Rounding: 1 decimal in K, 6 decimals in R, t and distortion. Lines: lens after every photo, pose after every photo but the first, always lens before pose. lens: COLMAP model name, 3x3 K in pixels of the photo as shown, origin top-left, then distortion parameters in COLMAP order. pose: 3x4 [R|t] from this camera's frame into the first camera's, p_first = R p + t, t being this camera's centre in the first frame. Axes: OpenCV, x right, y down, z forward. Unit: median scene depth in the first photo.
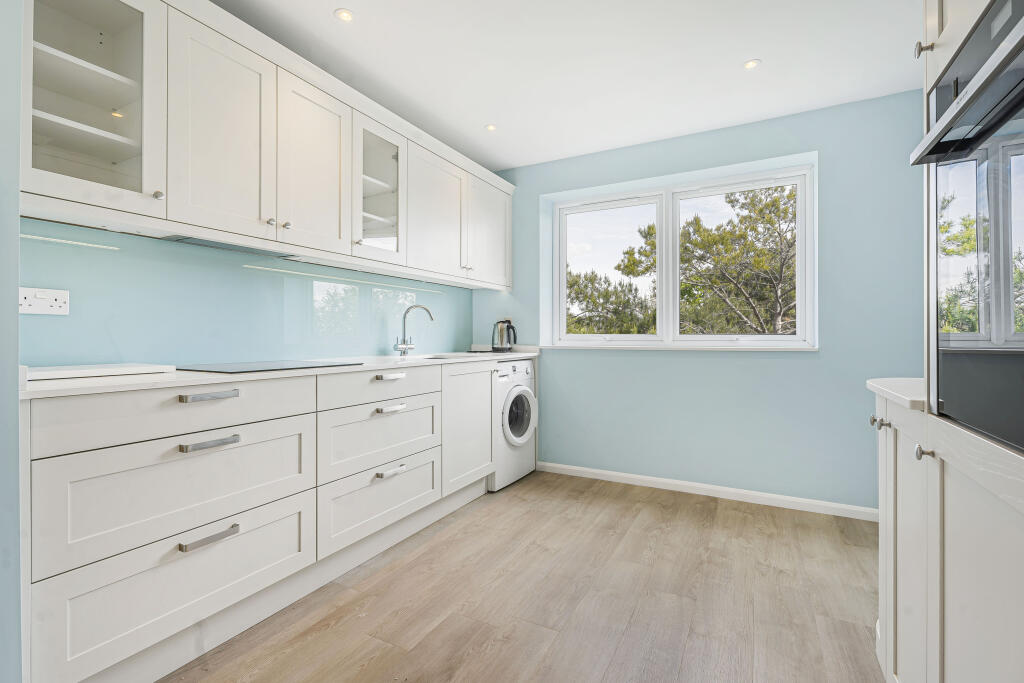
lens RADIAL K [[475.8, 0, 508.5], [0, 475.8, 334.6], [0, 0, 1]] dist [-0.001371, 0.000729]
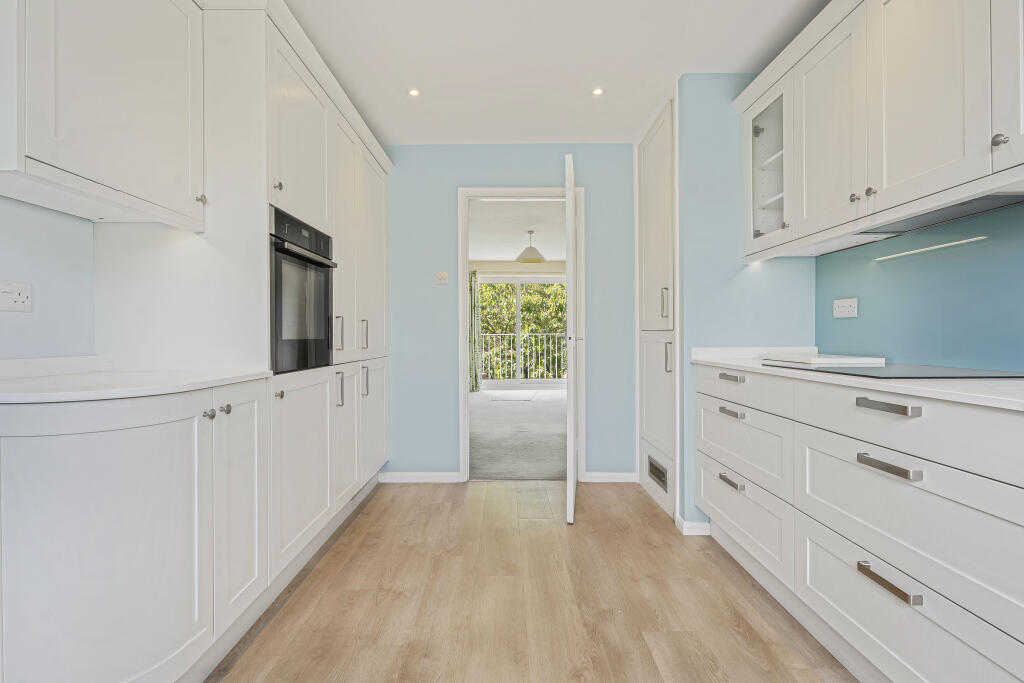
lens RADIAL K [[475.8, 0, 508.5], [0, 475.8, 334.6], [0, 0, 1]] dist [-0.001371, 0.000729]
pose [[-0.881343, 0.001697, -0.472474, 0.526604], [0.003141, 0.999992, -0.002267, 0.007819], [0.472467, -0.003482, -0.881342, 1.721086]]
